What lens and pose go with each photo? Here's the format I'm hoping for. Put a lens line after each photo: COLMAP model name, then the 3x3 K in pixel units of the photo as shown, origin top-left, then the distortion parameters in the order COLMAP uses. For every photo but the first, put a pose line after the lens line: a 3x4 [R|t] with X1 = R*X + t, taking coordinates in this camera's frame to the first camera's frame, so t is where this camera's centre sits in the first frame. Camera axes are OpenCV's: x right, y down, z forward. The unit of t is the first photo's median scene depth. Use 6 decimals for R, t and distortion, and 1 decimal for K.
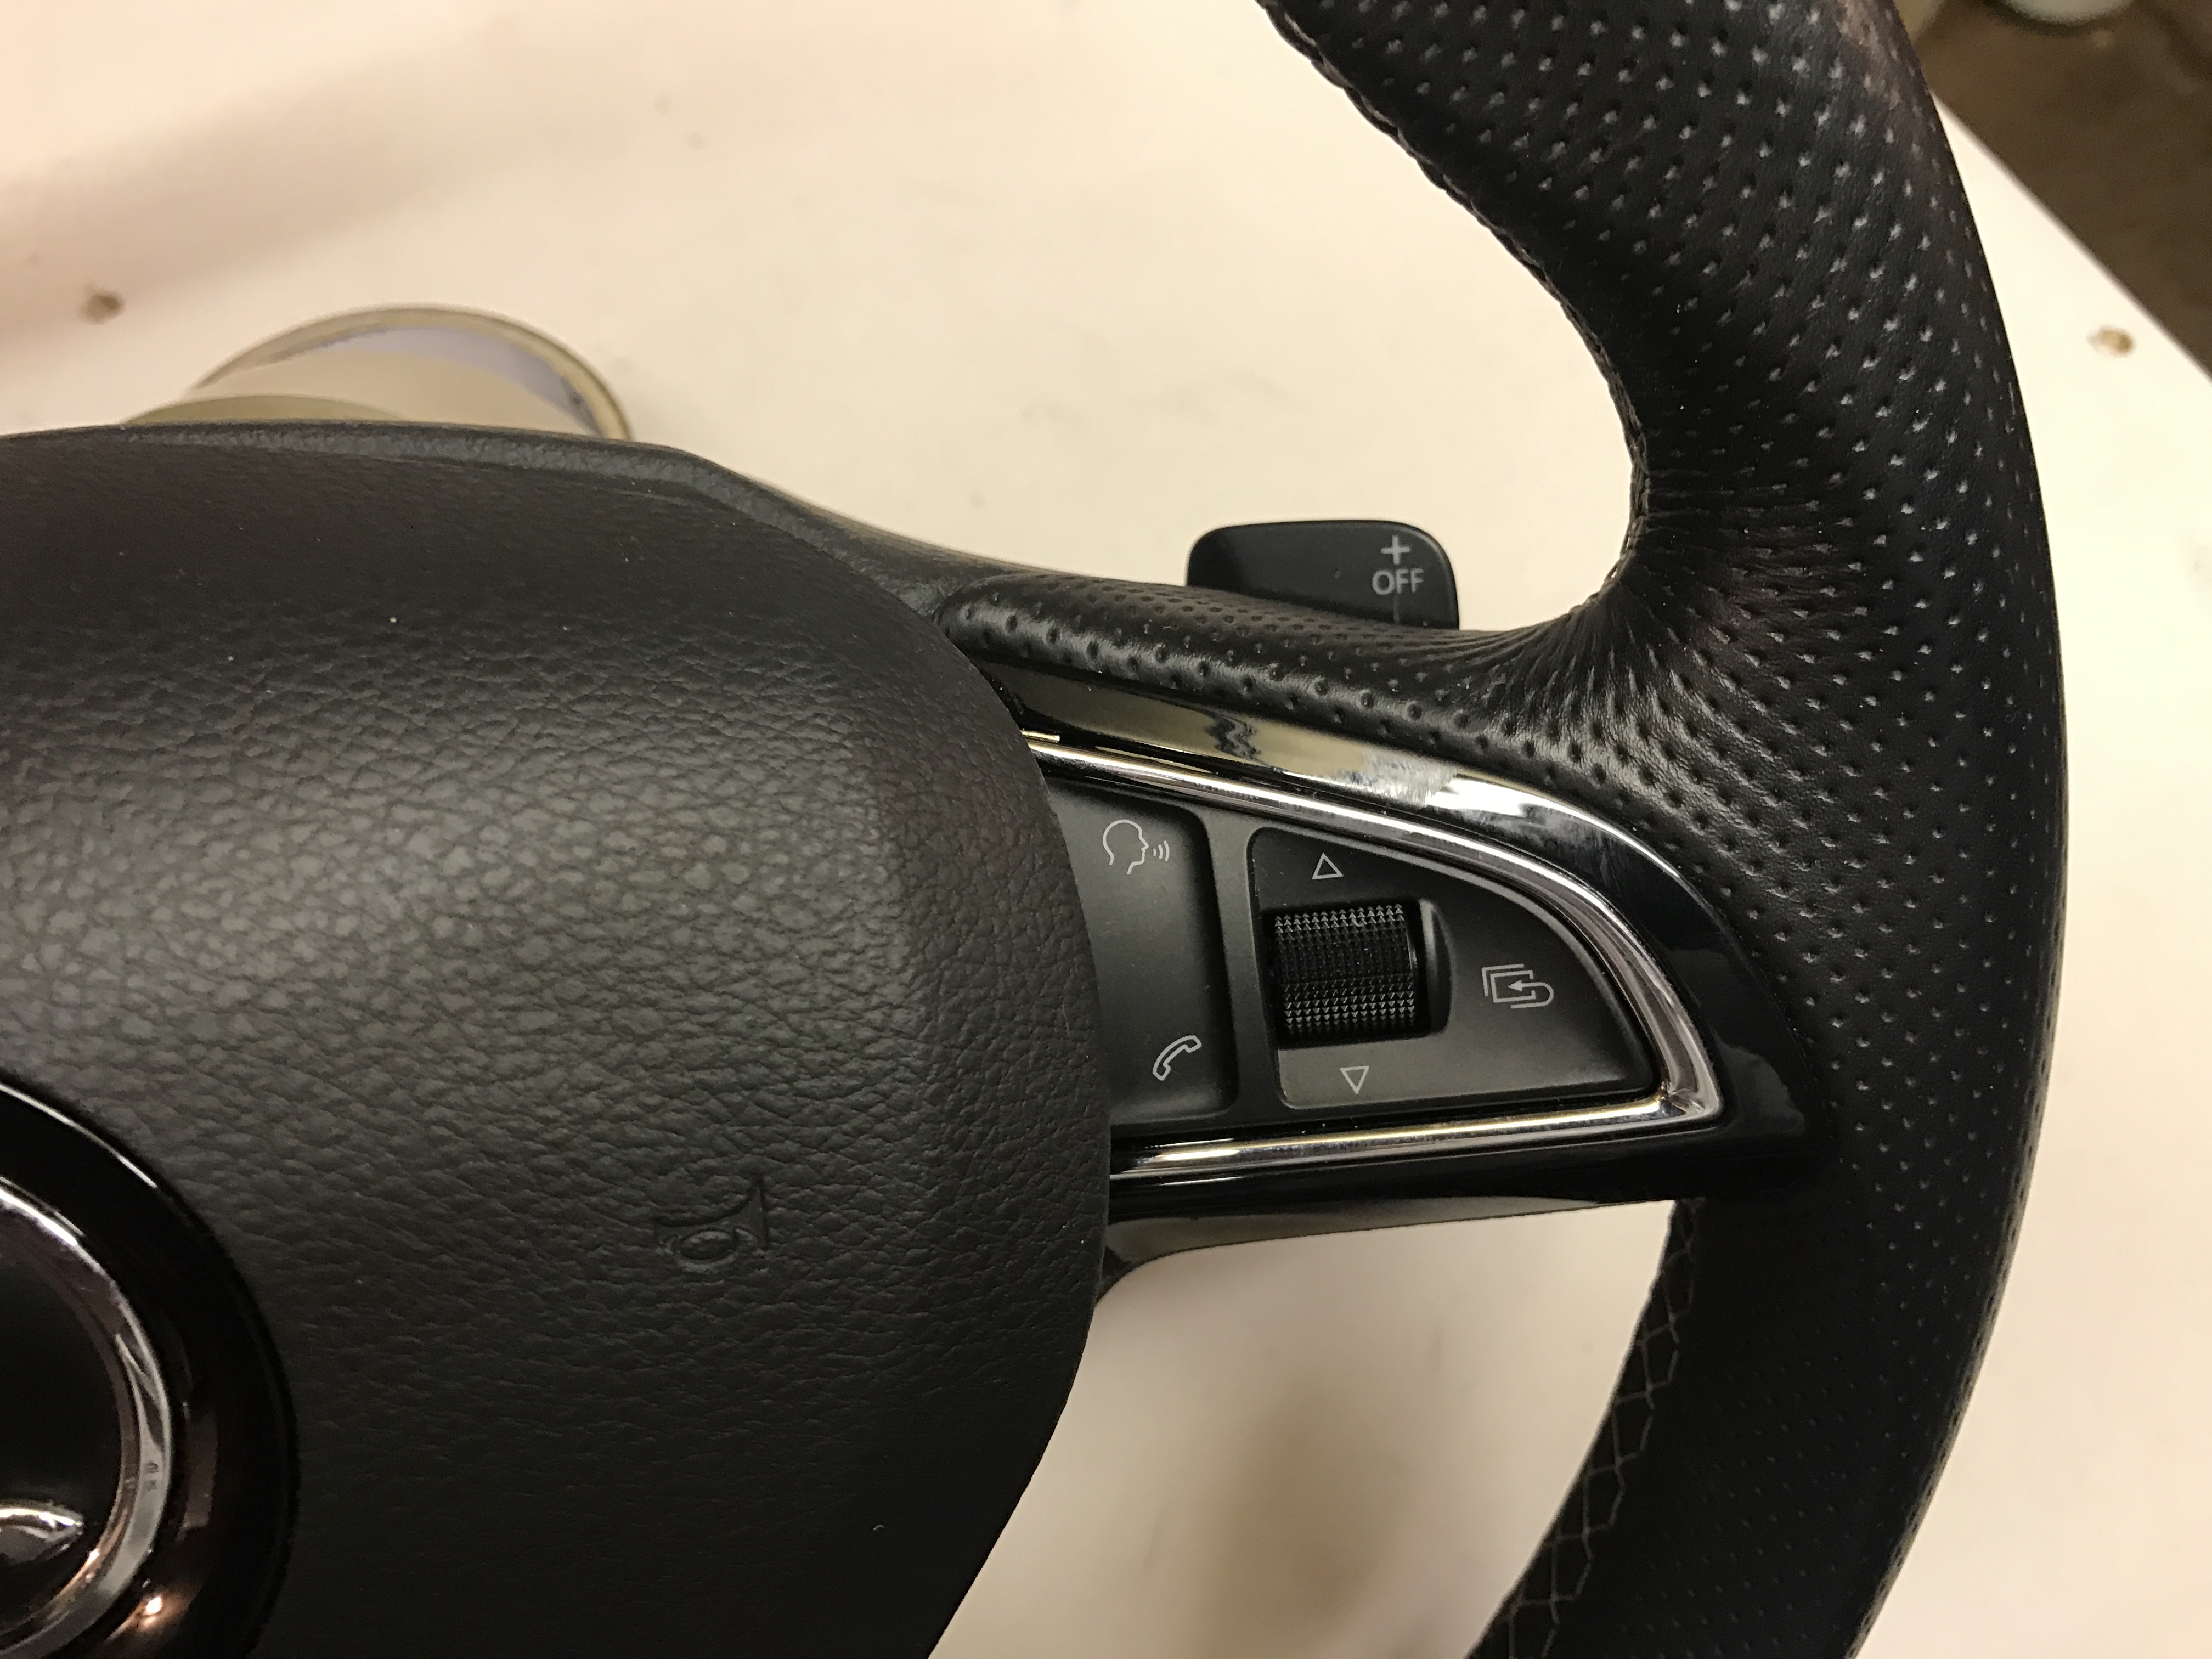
lens RADIAL K [[1864.3, 0, 1133.6], [0, 1864.3, 819.4], [0, 0, 1]] dist [0.045962, -0.093341]
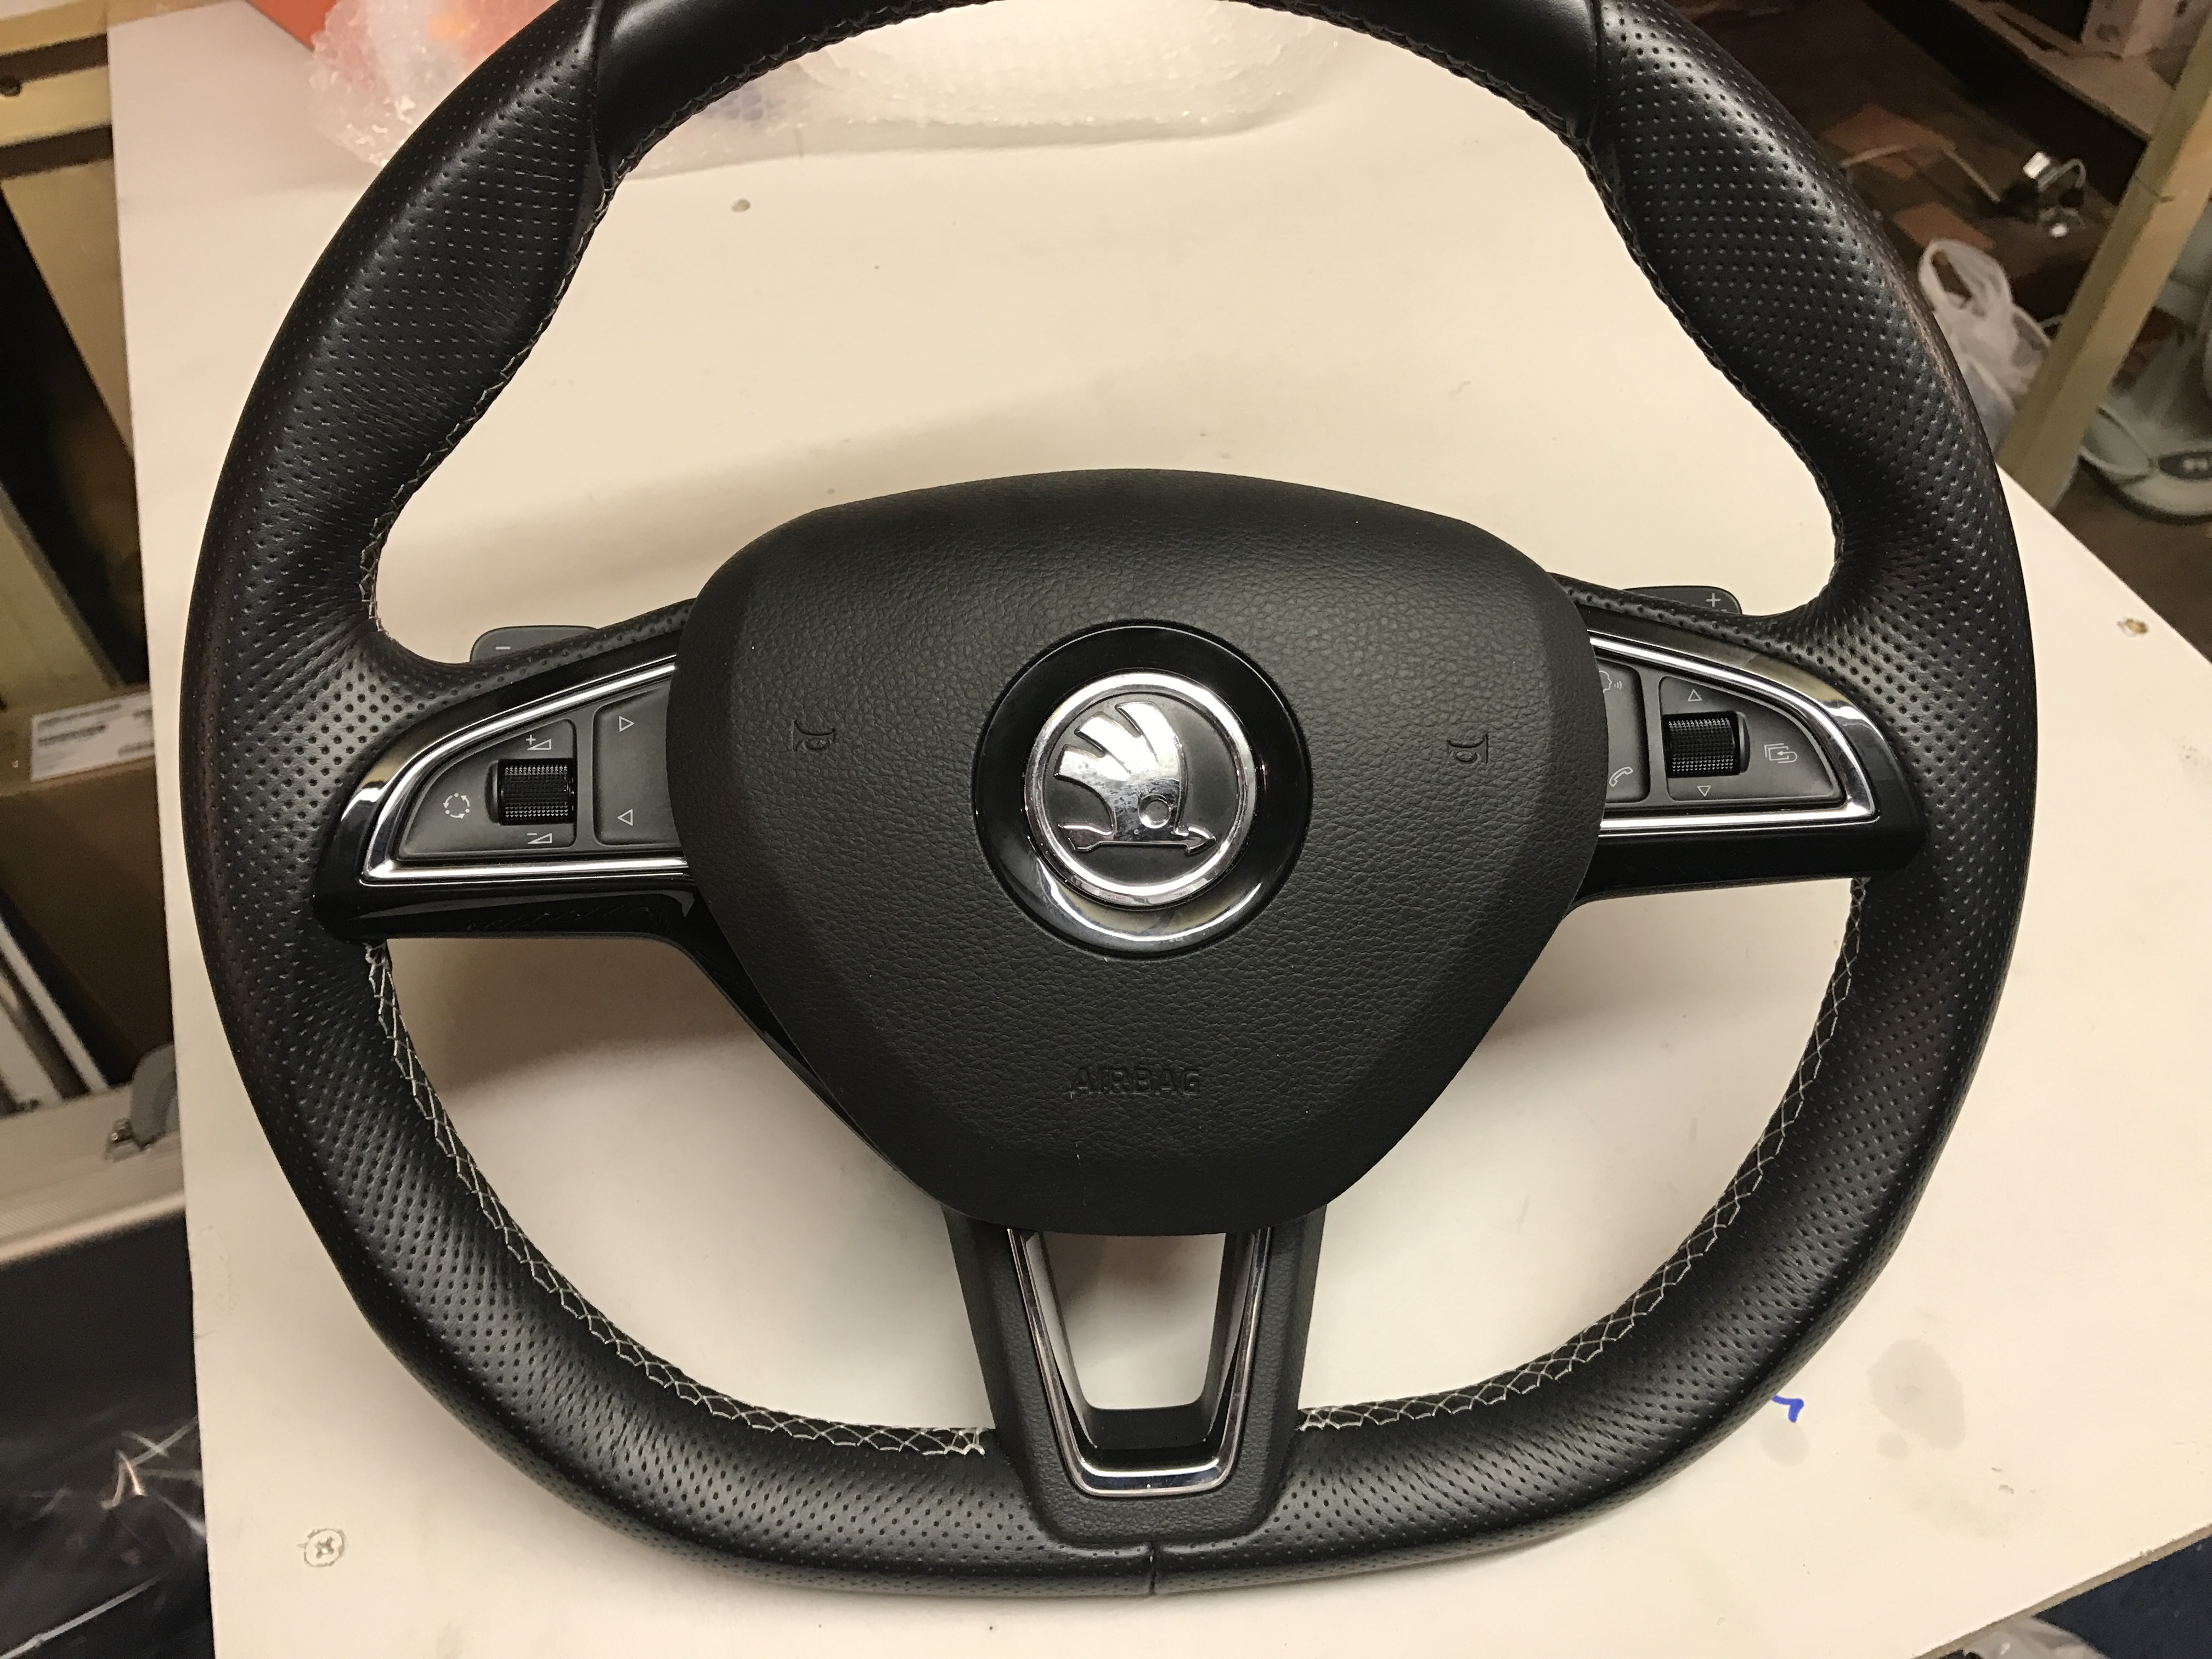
lens RADIAL K [[1864.3, 0, 1133.6], [0, 1864.3, 819.4], [0, 0, 1]] dist [0.045962, -0.093341]
pose [[0.993710, 0.078236, -0.080123, -0.376269], [-0.094371, 0.970232, -0.223034, 0.741109], [0.060288, 0.229192, 0.971512, -1.194758]]
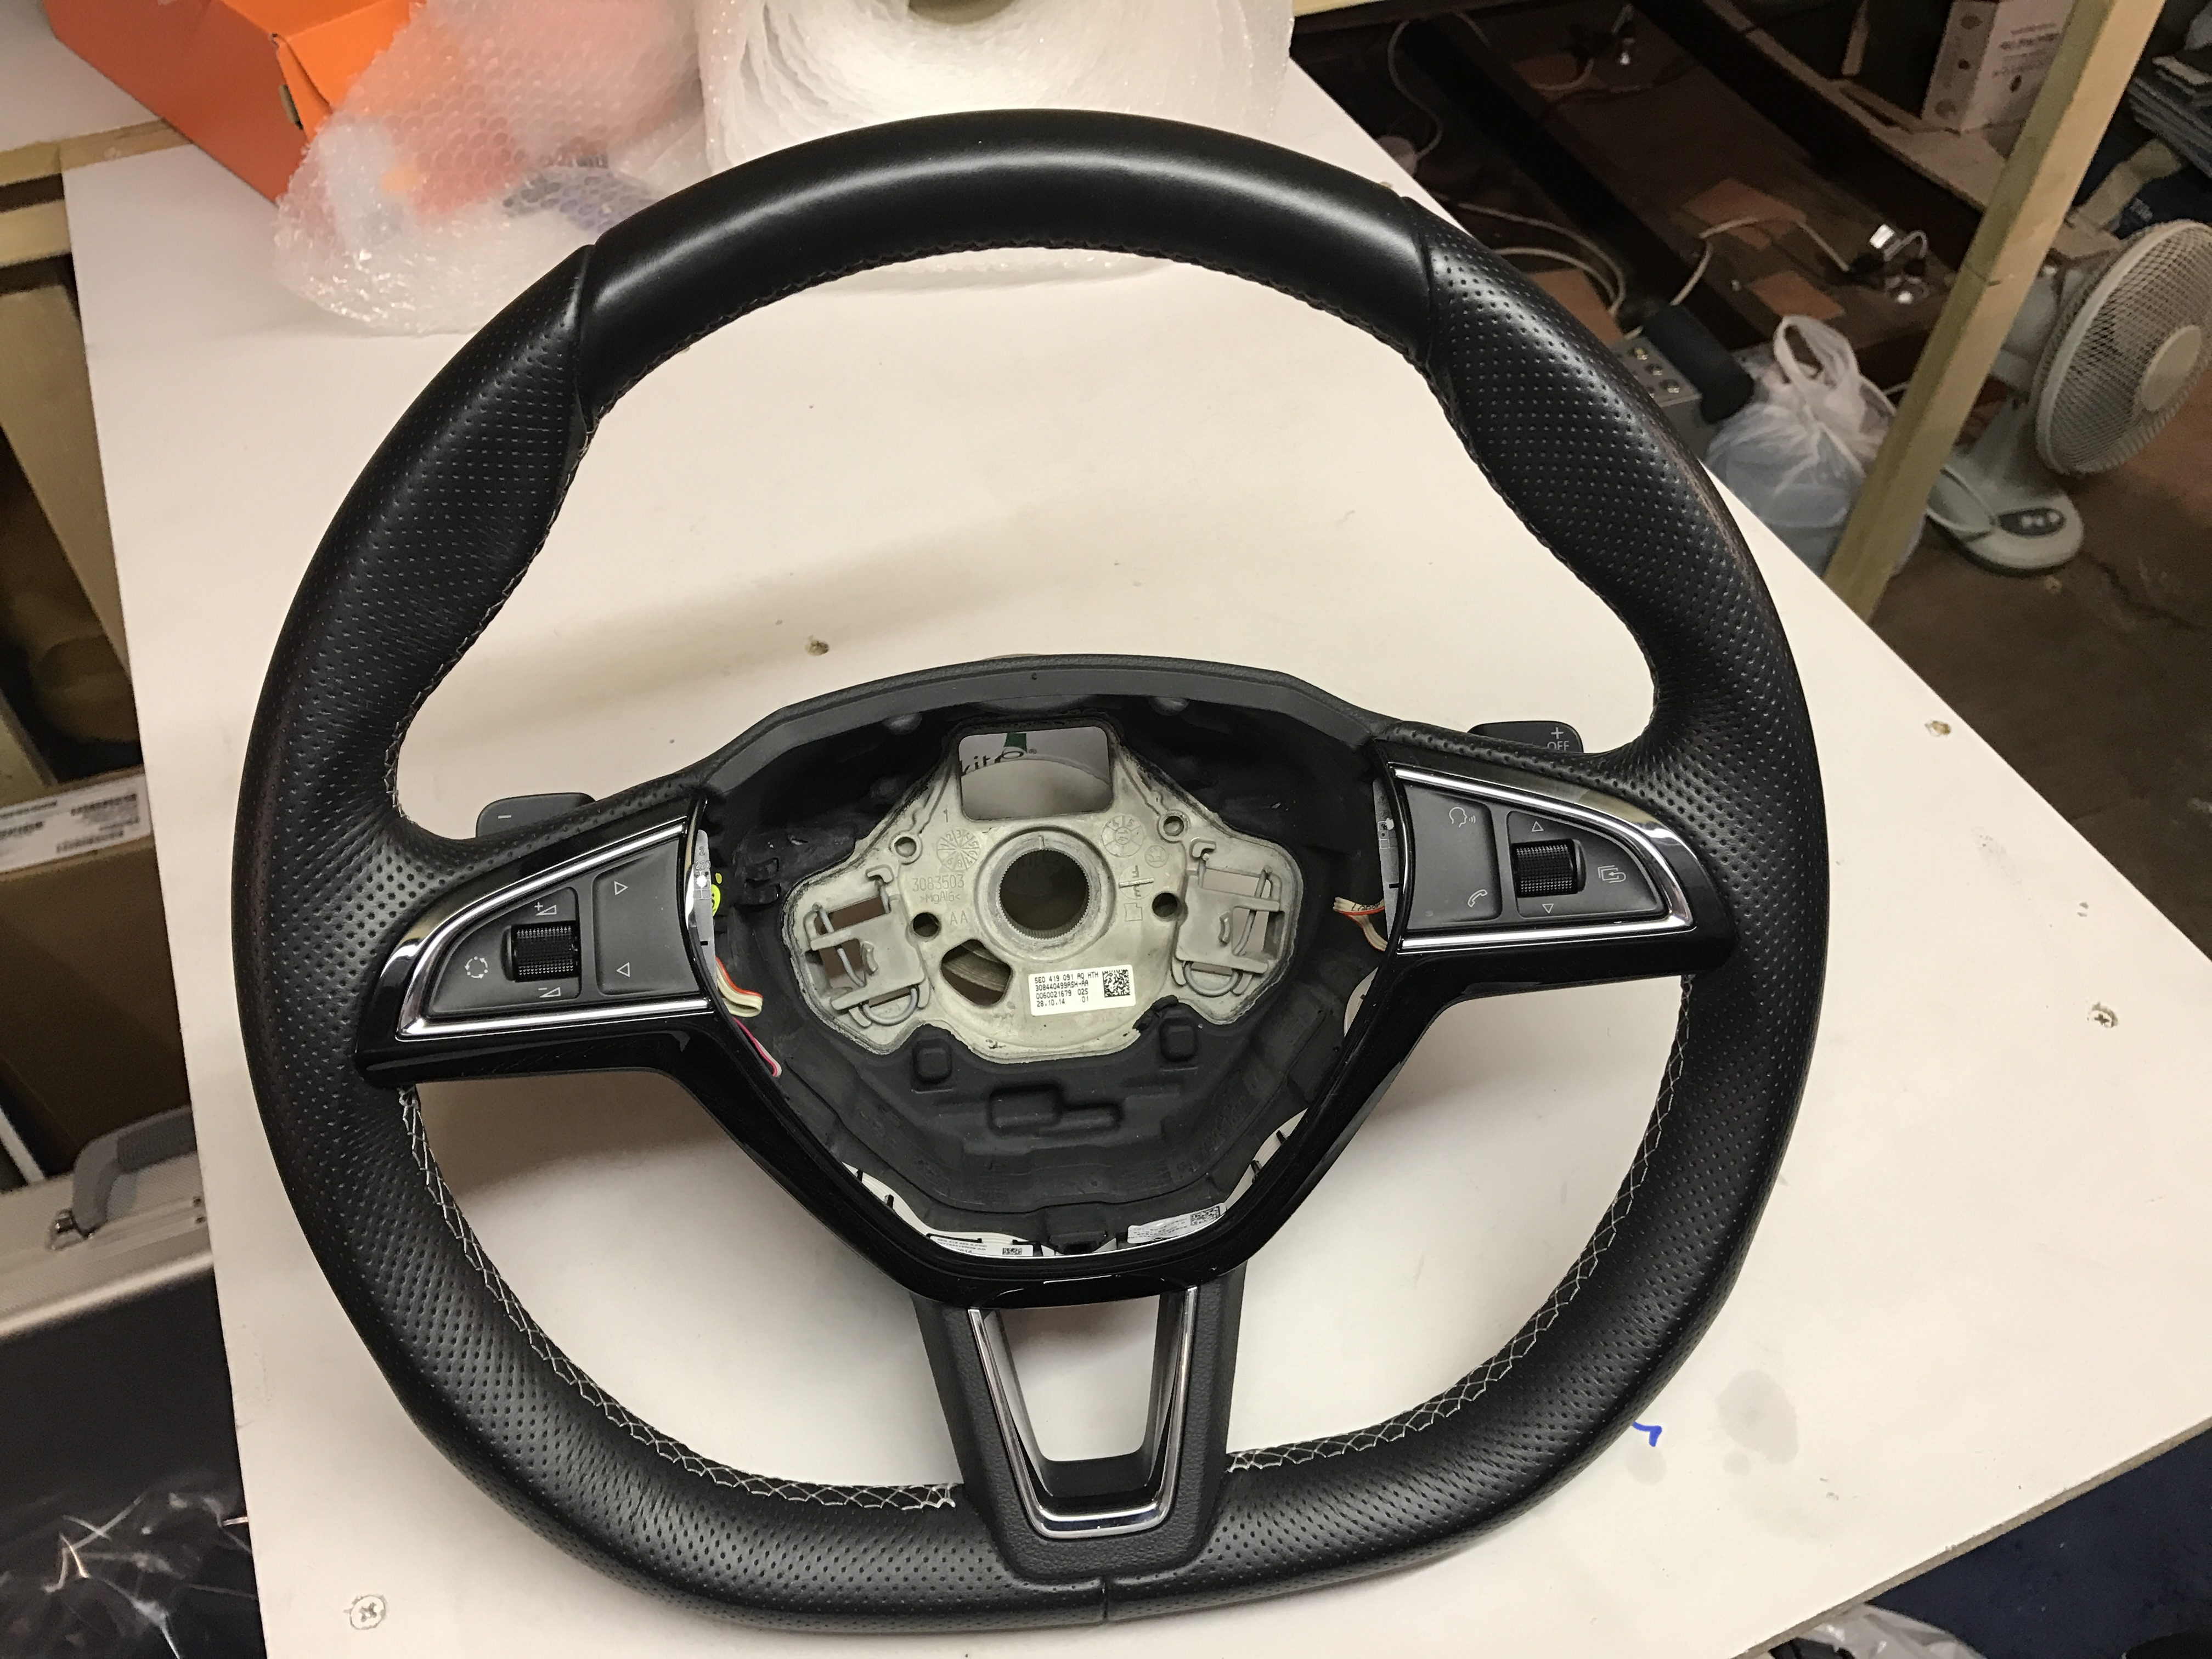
lens RADIAL K [[1878.0, 0, 1106.0], [0, 1878.0, 829.5], [0, 0, 1]] dist [0.061991, -0.101959]
pose [[0.997868, 0.038040, -0.053026, -0.363875], [-0.049294, 0.971834, -0.230453, 0.675966], [0.042766, 0.232576, 0.971638, -1.609620]]
